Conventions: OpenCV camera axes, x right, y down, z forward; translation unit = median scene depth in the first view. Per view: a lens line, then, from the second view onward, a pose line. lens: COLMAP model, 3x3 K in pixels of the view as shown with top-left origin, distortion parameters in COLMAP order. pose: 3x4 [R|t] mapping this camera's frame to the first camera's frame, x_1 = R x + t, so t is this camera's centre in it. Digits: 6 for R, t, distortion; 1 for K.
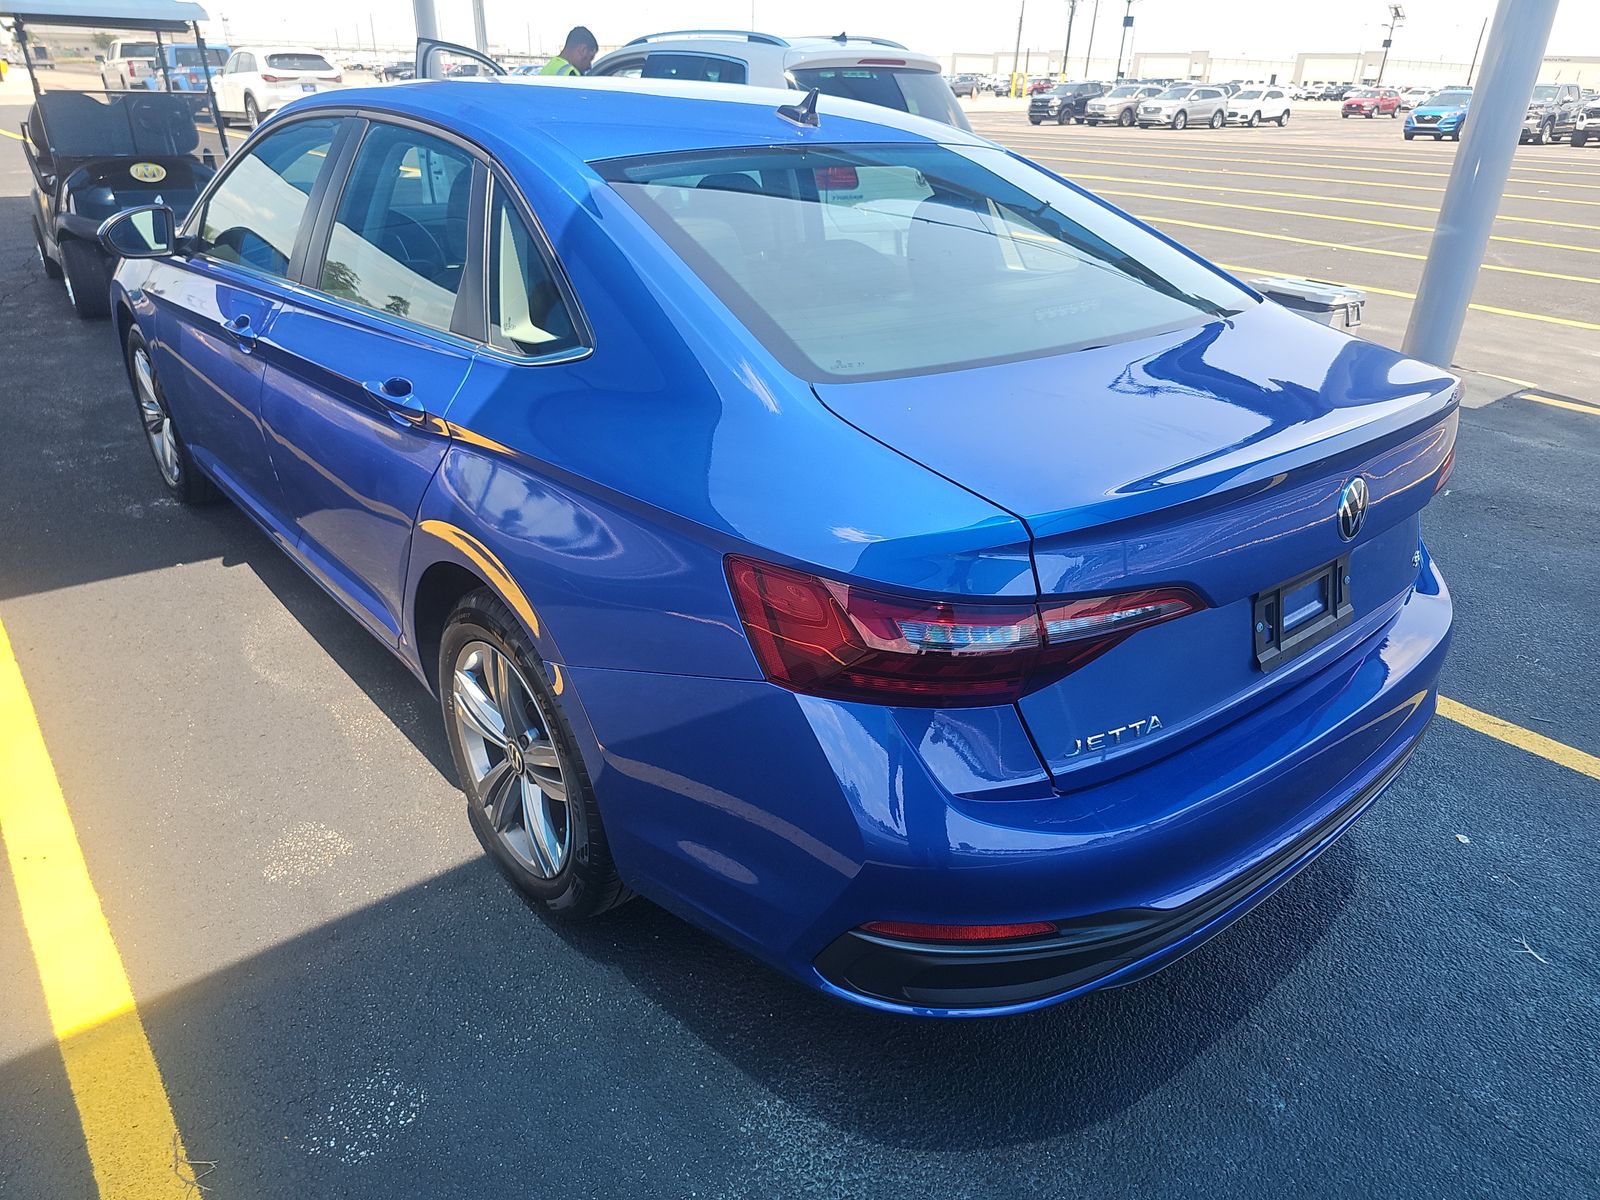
lens RADIAL K [[1064.7, 0, 801.0], [0, 1064.7, 611.3], [0, 0, 1]] dist [0.039203, -0.000995]
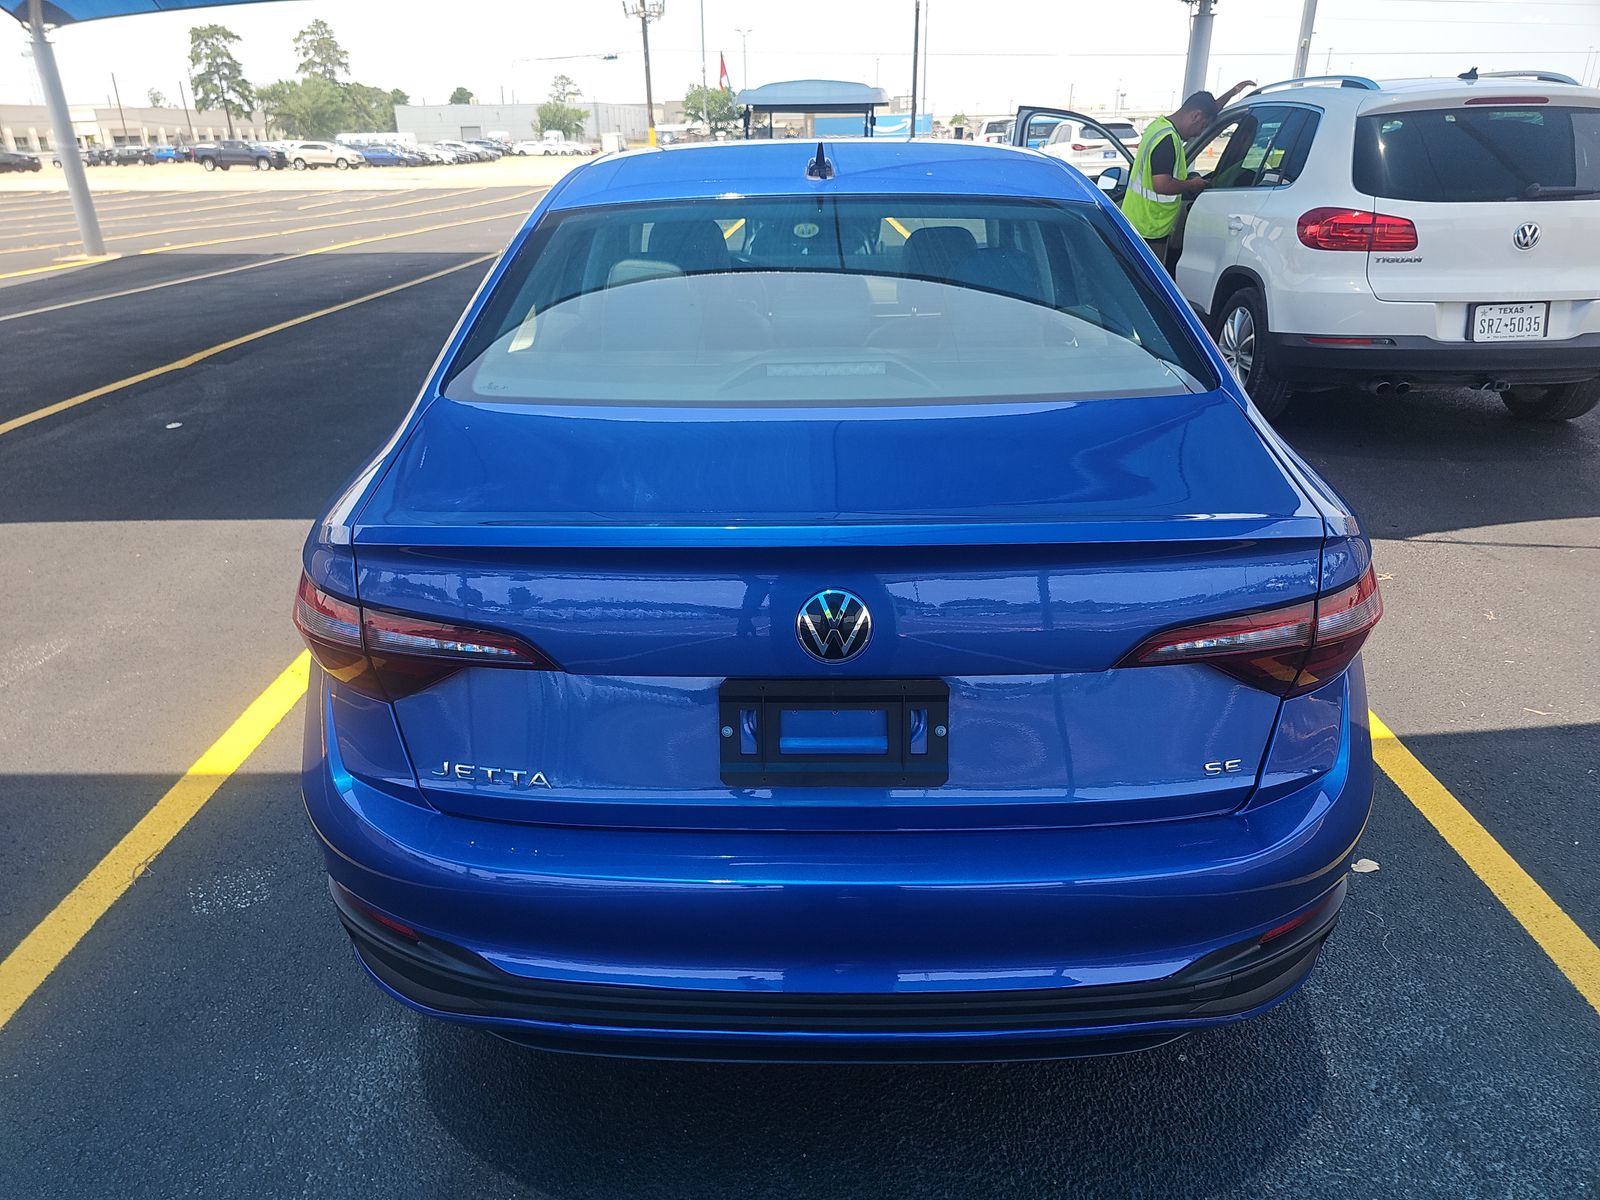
lens RADIAL K [[1082.5, 0, 808.3], [0, 1082.5, 611.0], [0, 0, 1]] dist [0.021251, -0.021389]
pose [[0.758248, 0.229721, -0.610154, 0.818478], [-0.260611, 0.964643, 0.039319, -0.109262], [0.597613, 0.129199, 0.791306, 0.270080]]
